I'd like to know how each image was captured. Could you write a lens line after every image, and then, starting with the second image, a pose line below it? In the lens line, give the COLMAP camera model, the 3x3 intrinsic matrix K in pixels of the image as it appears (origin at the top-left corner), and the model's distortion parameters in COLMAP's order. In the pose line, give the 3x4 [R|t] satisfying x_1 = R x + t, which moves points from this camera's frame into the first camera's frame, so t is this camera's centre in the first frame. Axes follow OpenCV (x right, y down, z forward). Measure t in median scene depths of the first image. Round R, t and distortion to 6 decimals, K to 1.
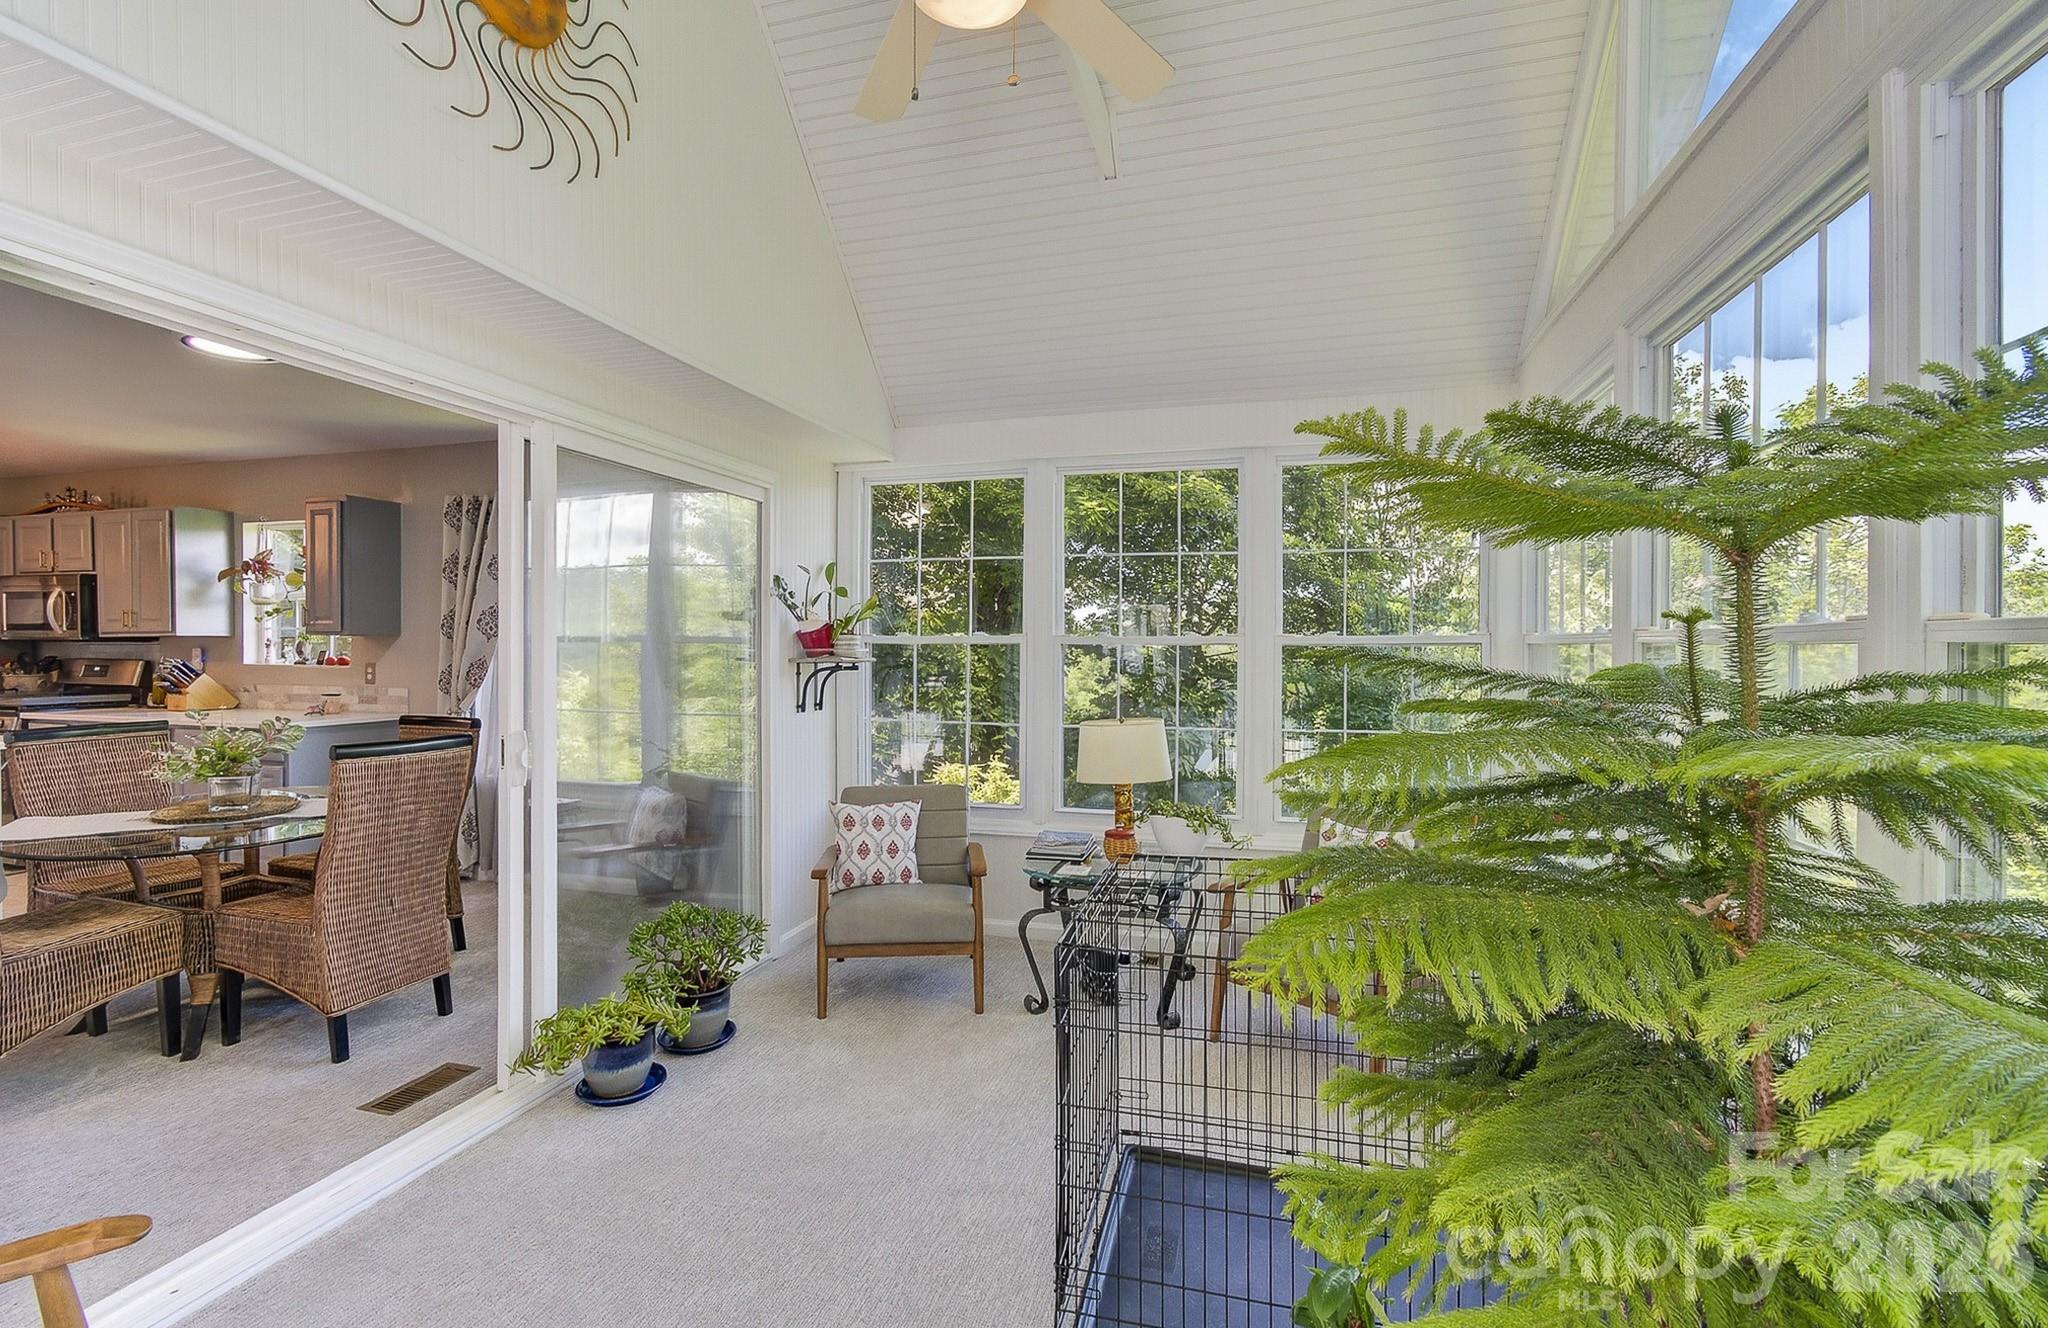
lens RADIAL K [[894.4, 0, 1021.3], [0, 894.4, 647.2], [0, 0, 1]] dist [0.013516, 0.000872]
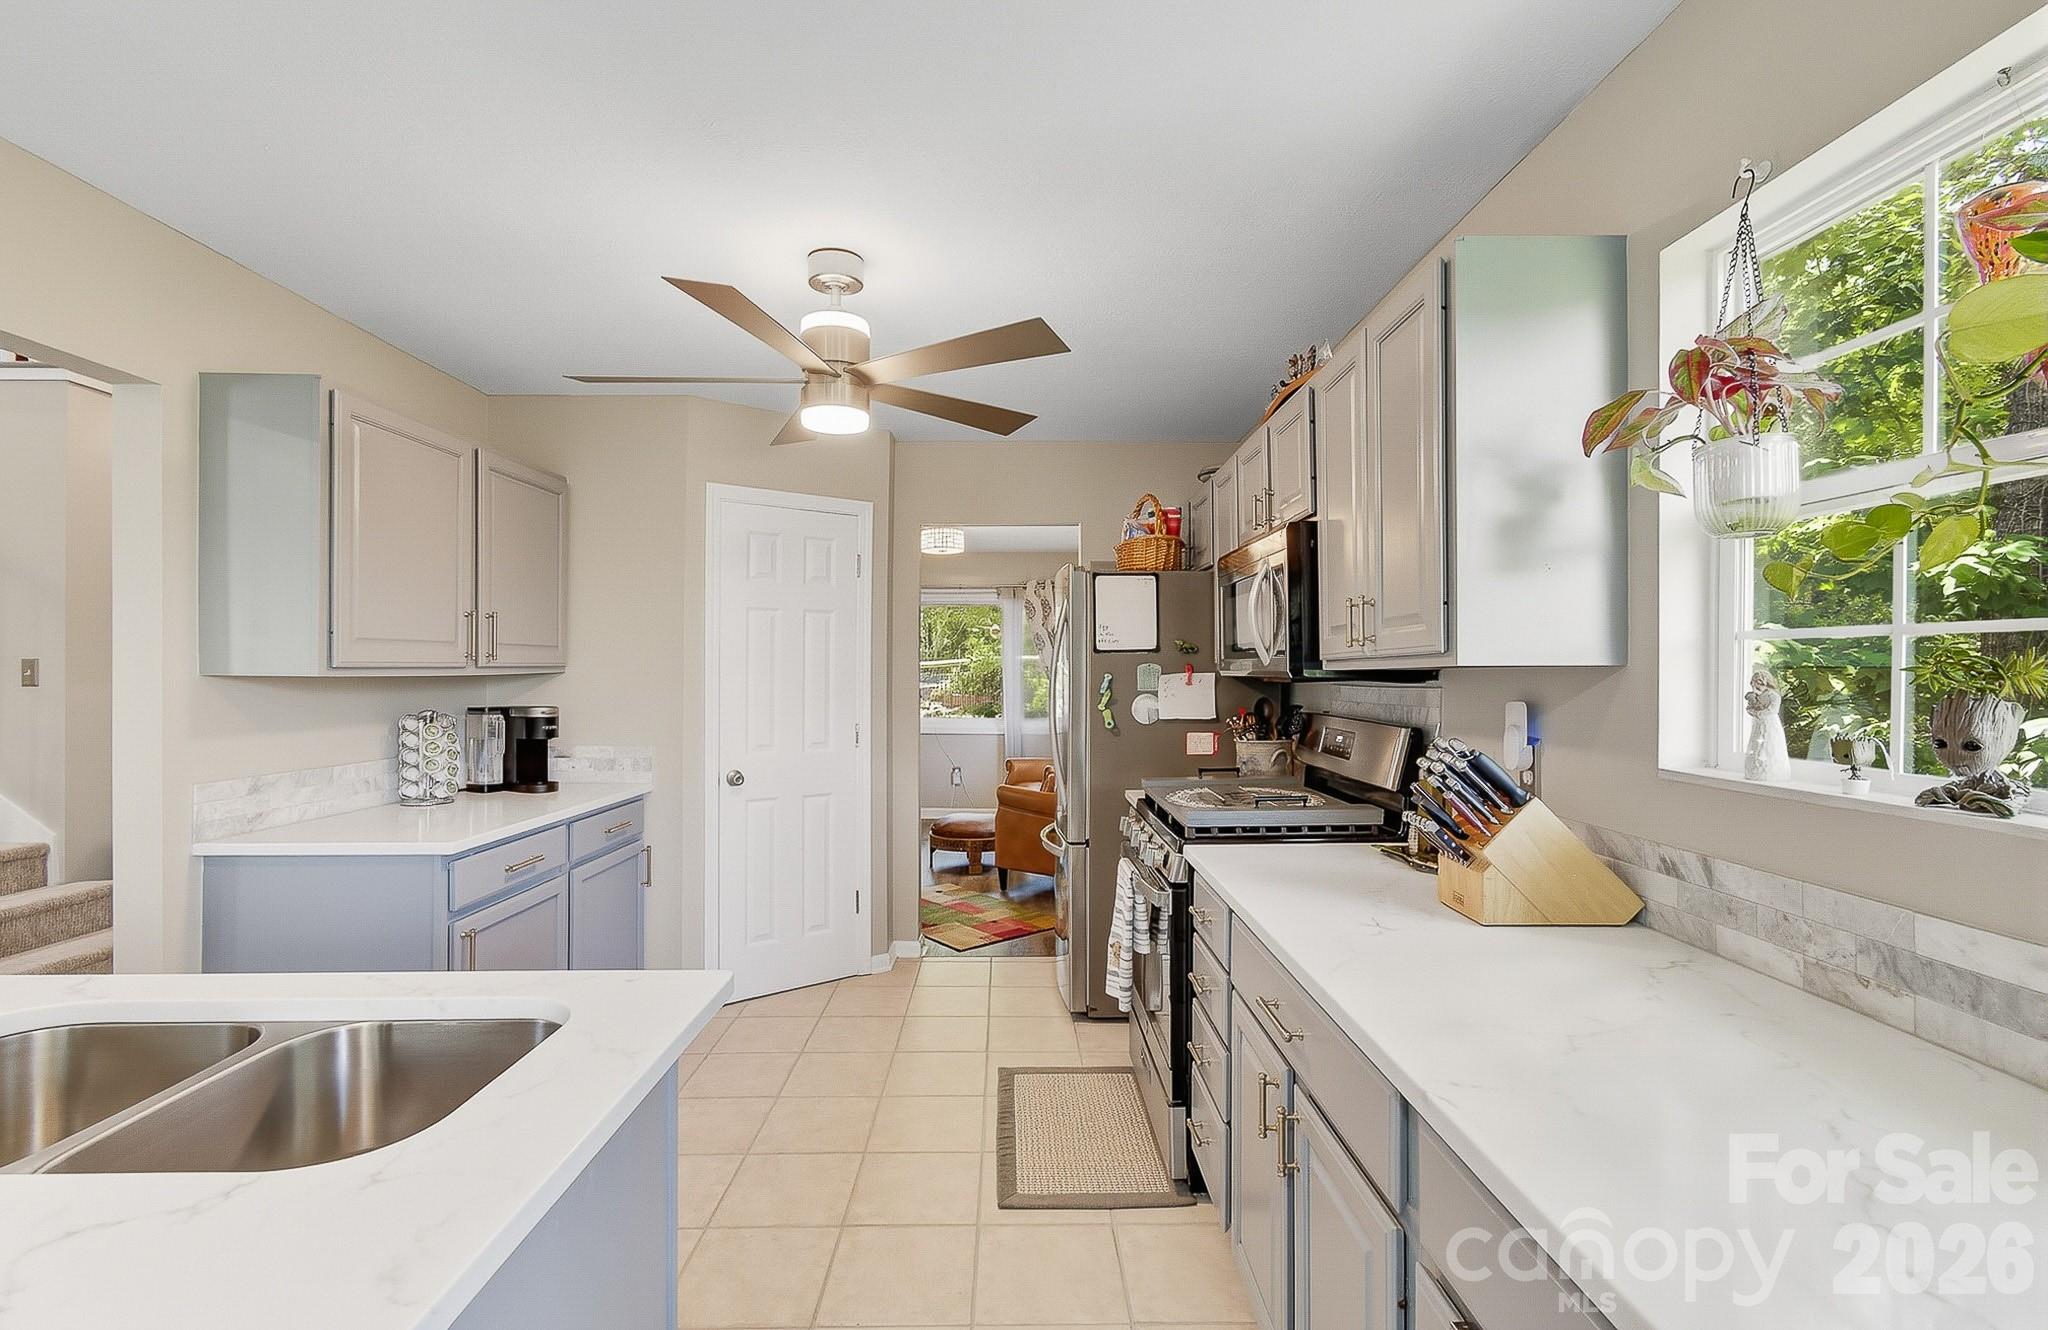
lens RADIAL K [[894.4, 0, 1022.9], [0, 894.4, 670.4], [0, 0, 1]] dist [0.013516, 0.000872]
pose [[0.303430, -0.003015, -0.952849, -0.668699], [-0.010198, 0.999927, -0.006412, -0.005809], [0.952799, 0.011663, 0.303377, 0.745229]]
